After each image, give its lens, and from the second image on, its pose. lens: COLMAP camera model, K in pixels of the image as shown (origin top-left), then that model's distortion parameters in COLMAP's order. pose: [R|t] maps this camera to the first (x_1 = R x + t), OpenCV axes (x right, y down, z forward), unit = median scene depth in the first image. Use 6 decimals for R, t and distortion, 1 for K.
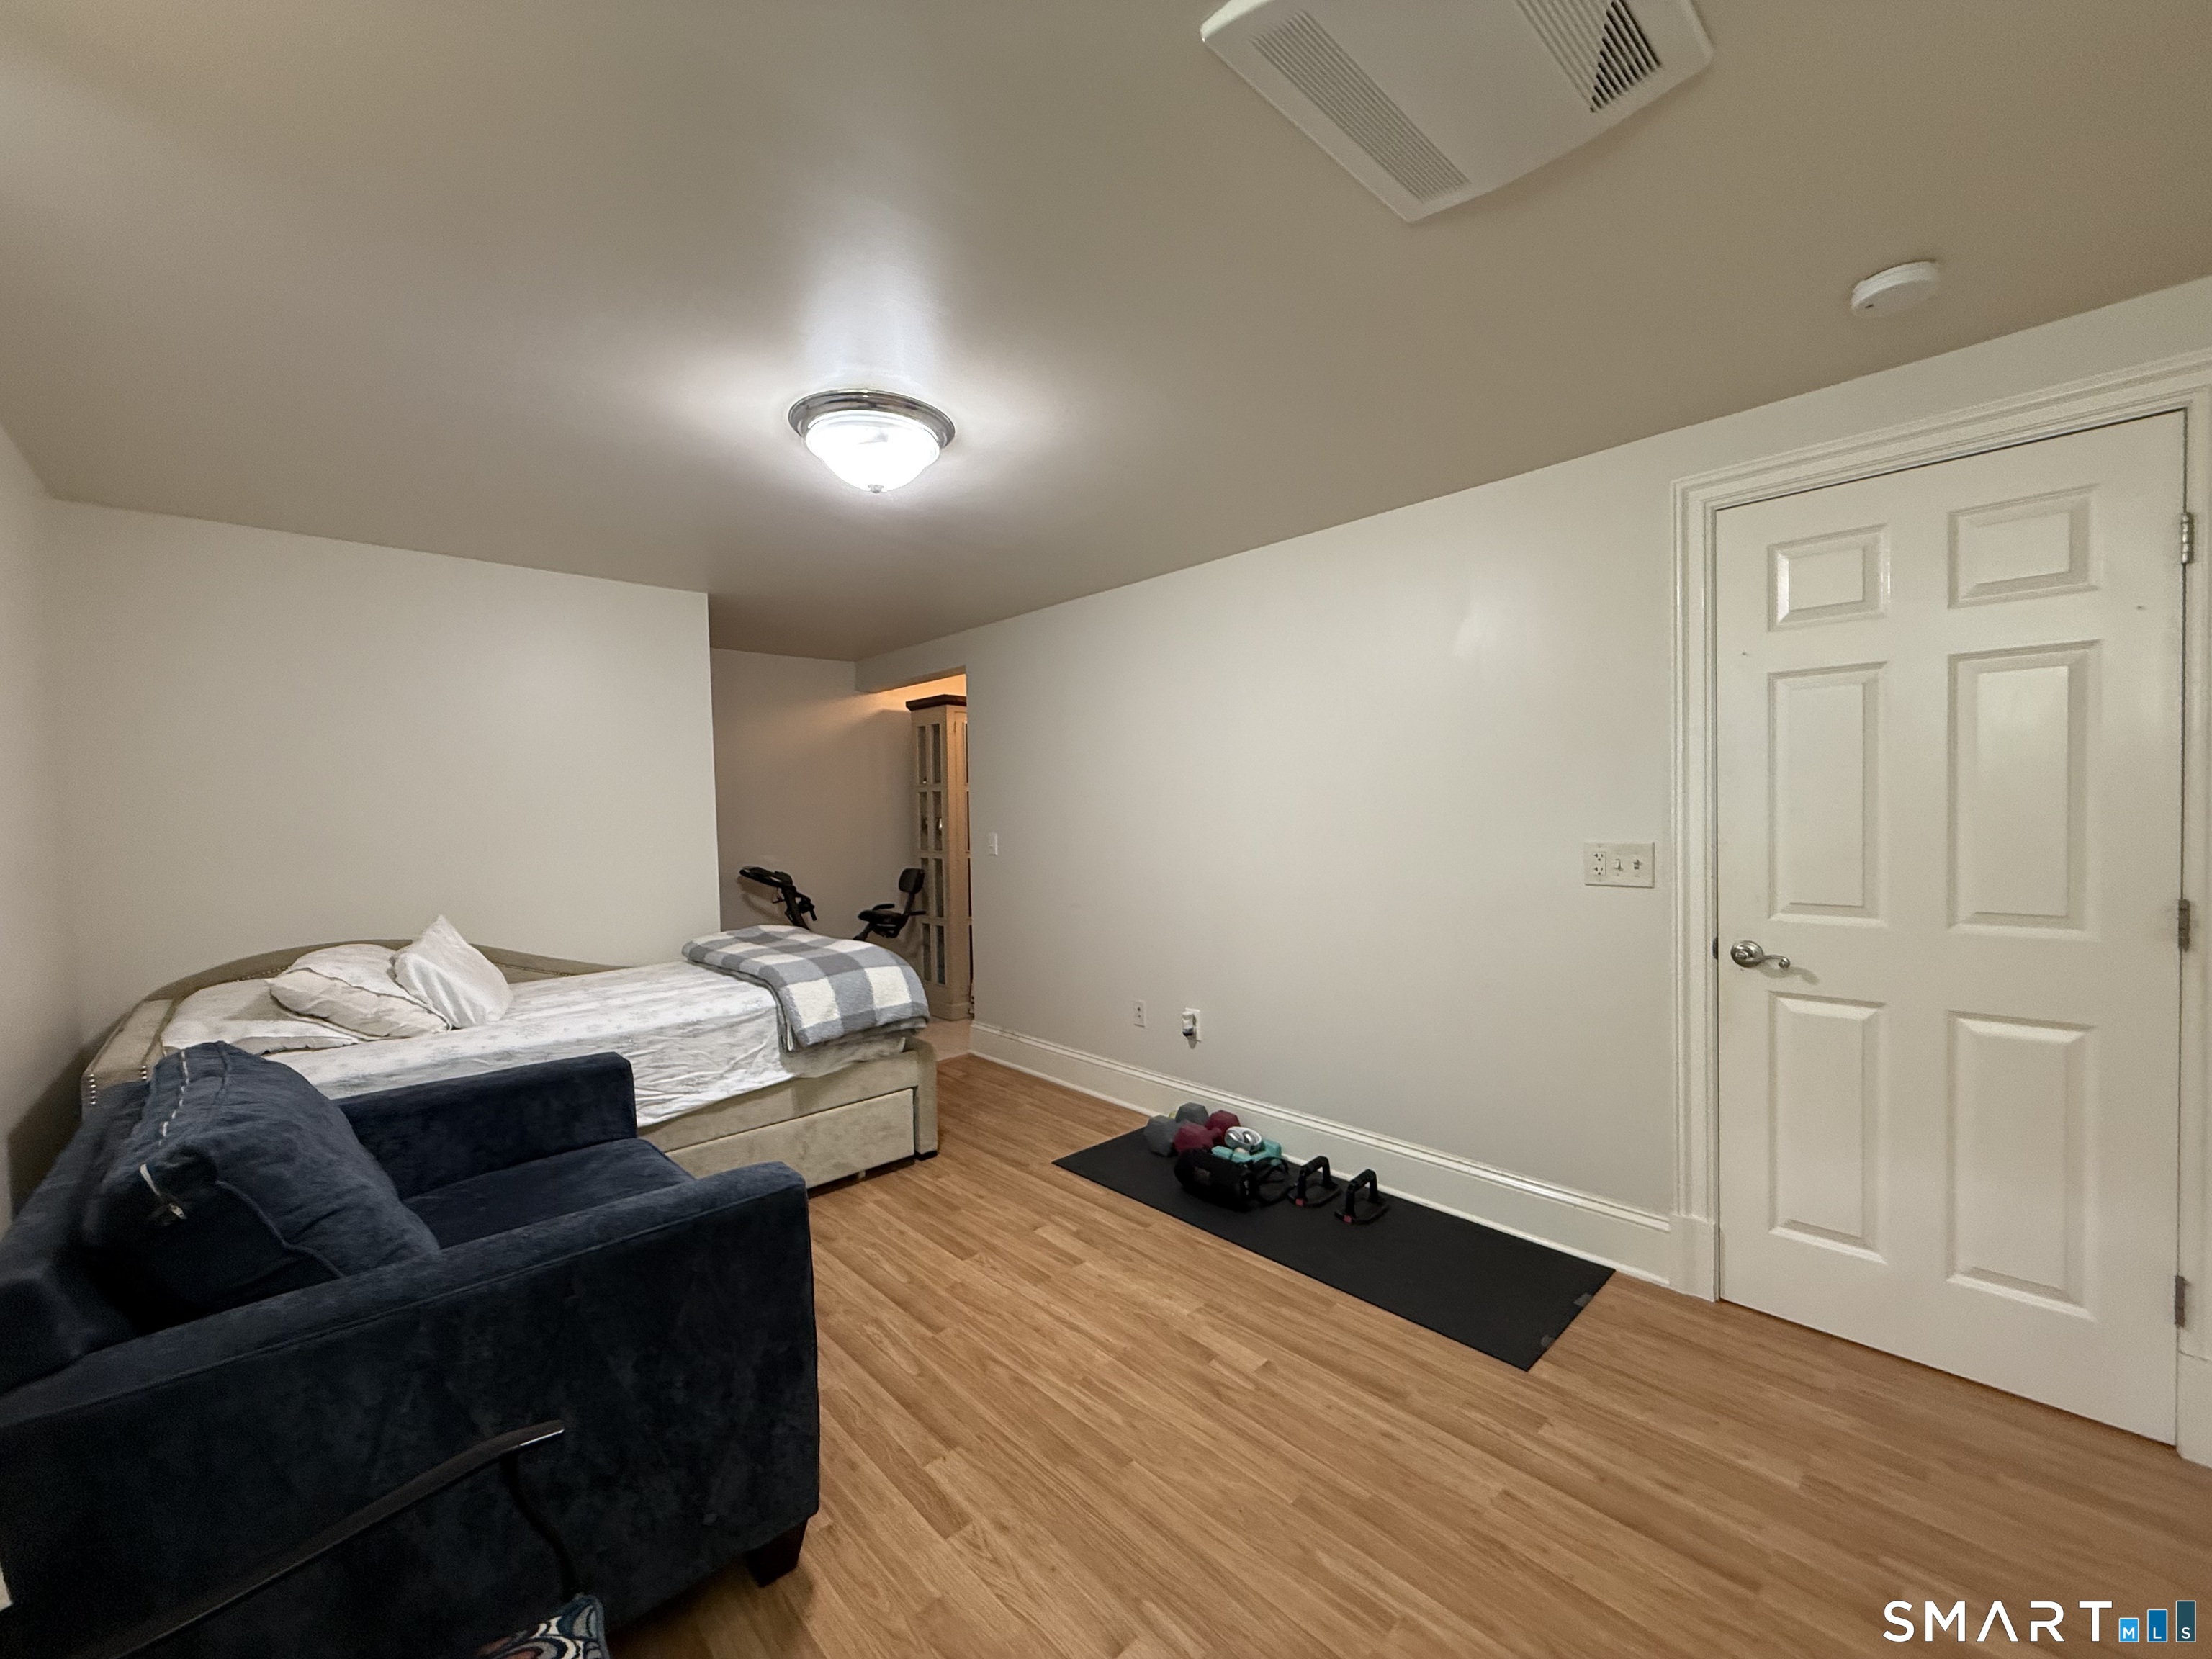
lens RADIAL K [[883.5, 0, 1105.6], [0, 883.5, 822.4], [0, 0, 1]] dist [-0.002436, 0.001000]
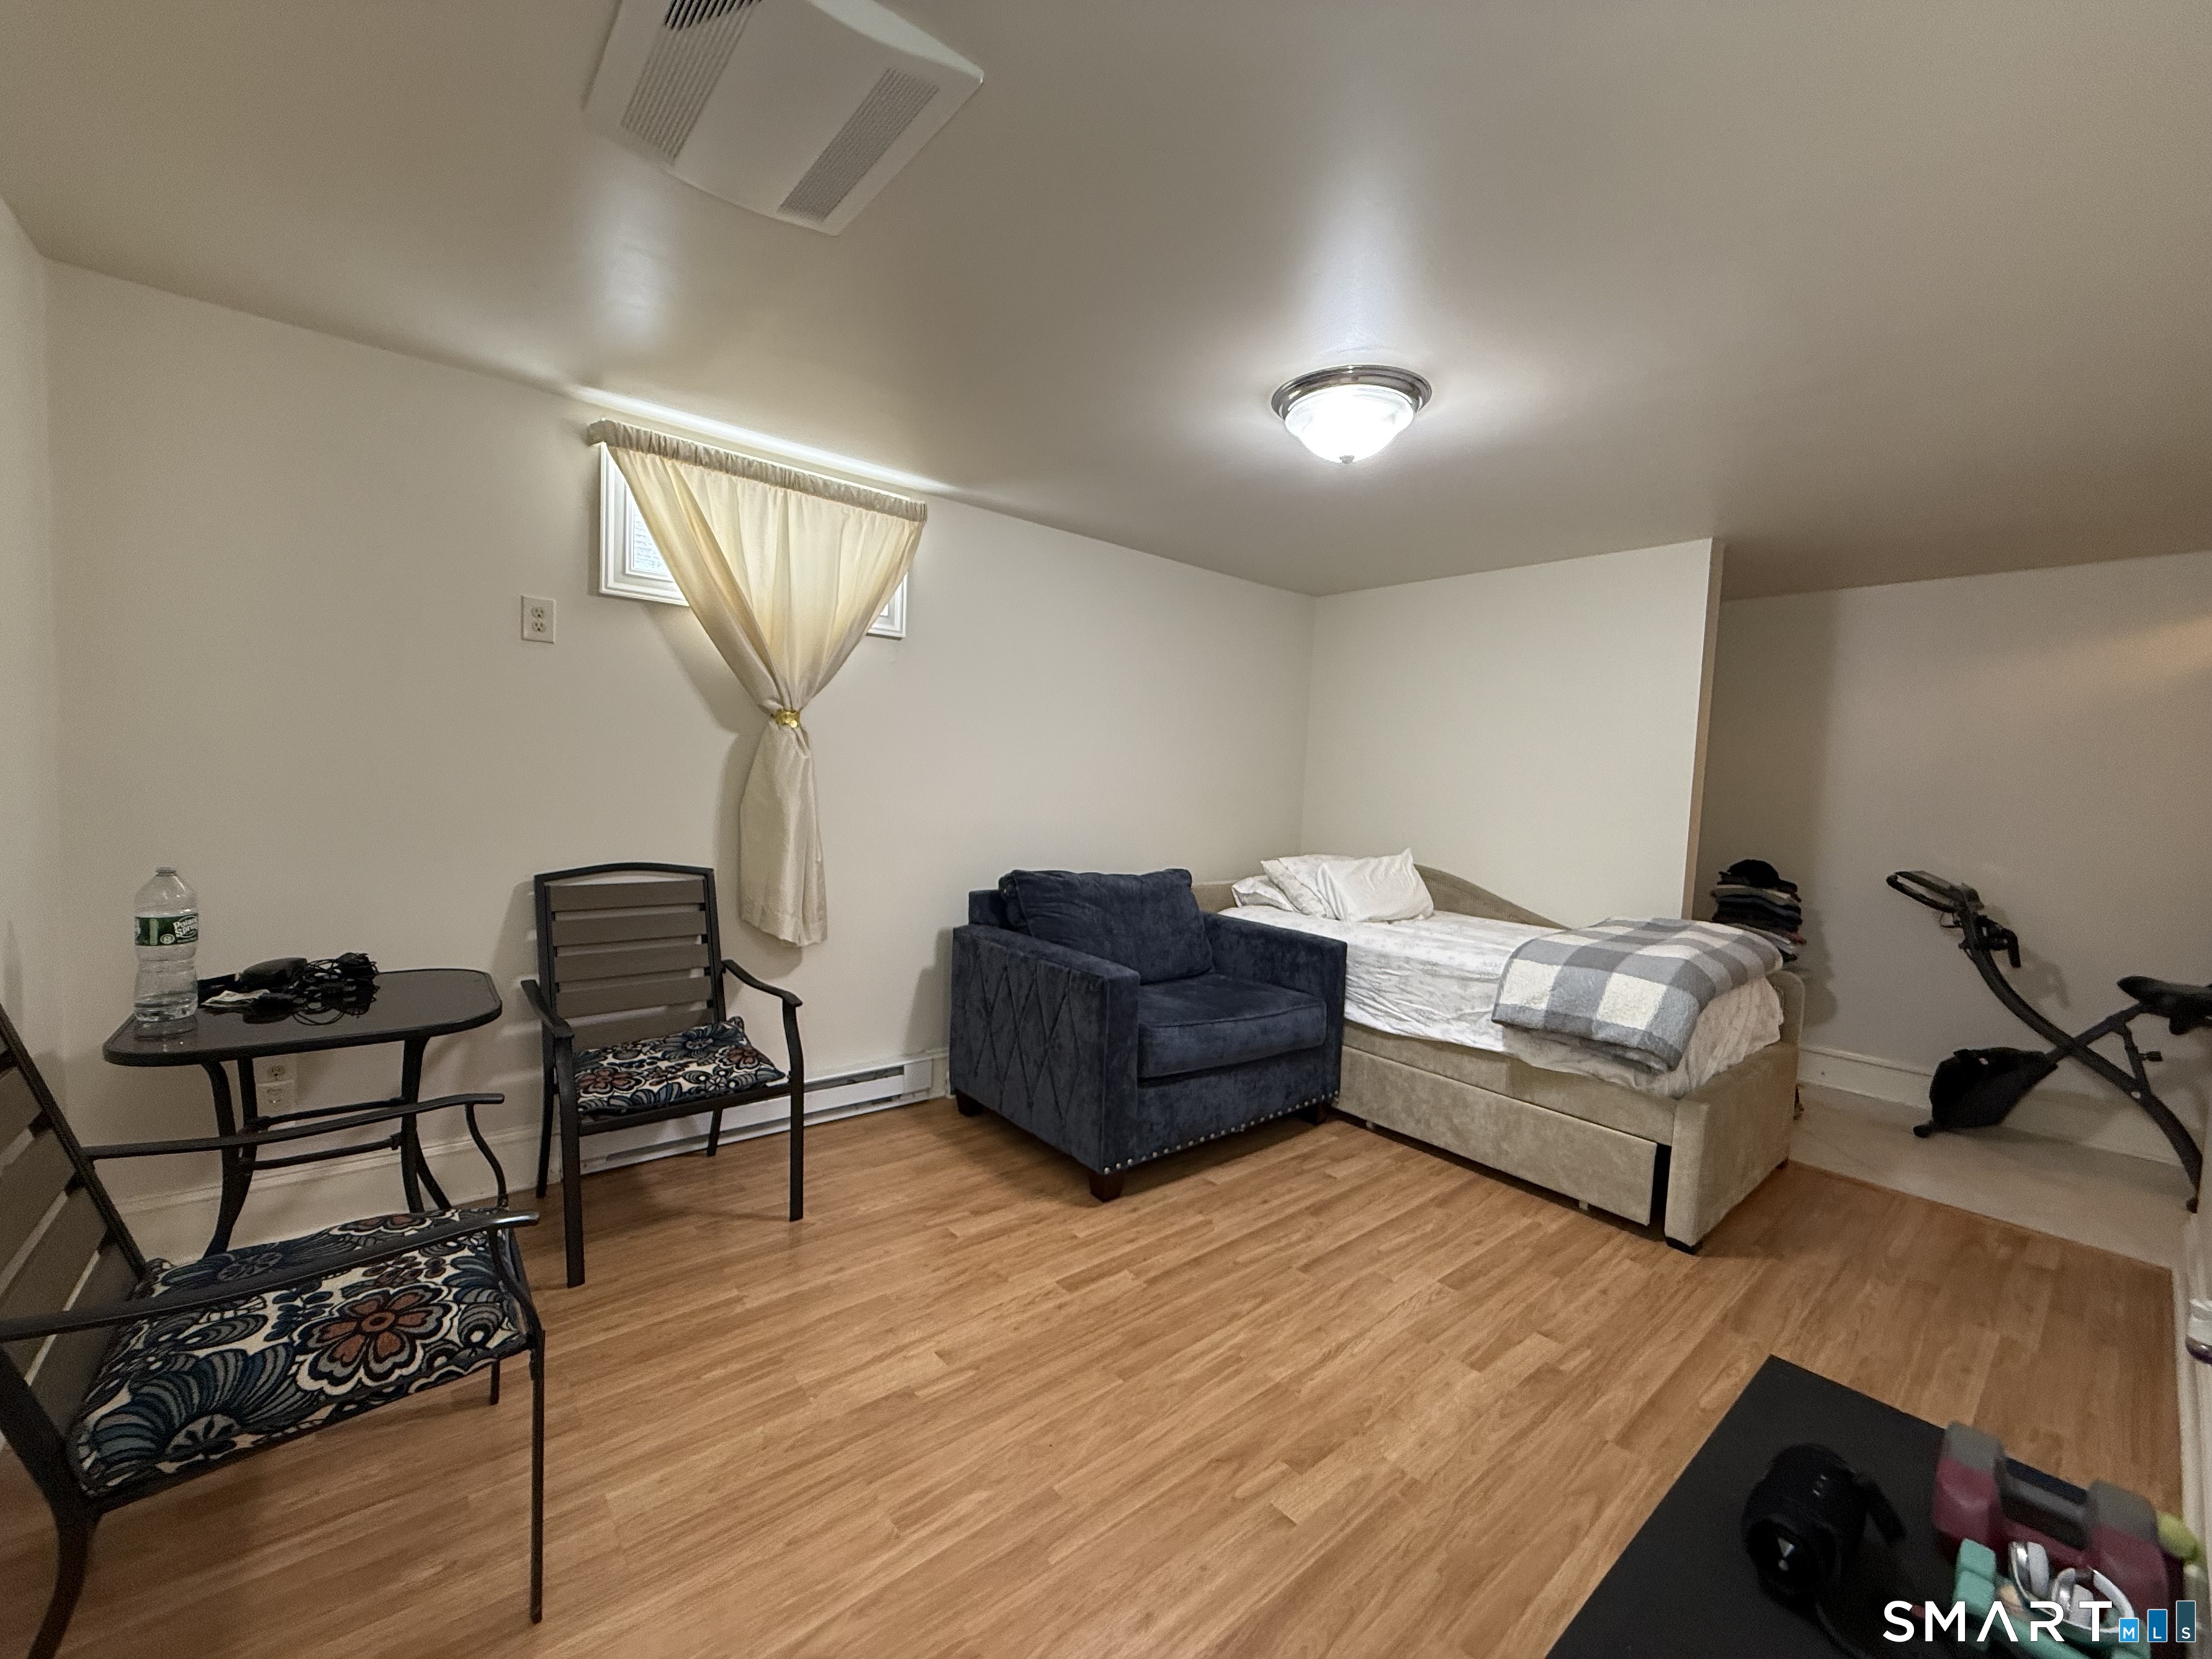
lens RADIAL K [[883.5, 0, 1106.8], [0, 883.5, 836.1], [0, 0, 1]] dist [-0.002436, 0.001000]
pose [[-0.047994, 0.093393, -0.994472, 0.660831], [-0.062563, 0.993383, 0.096310, -0.015273], [0.996886, 0.066839, -0.041833, 0.635708]]
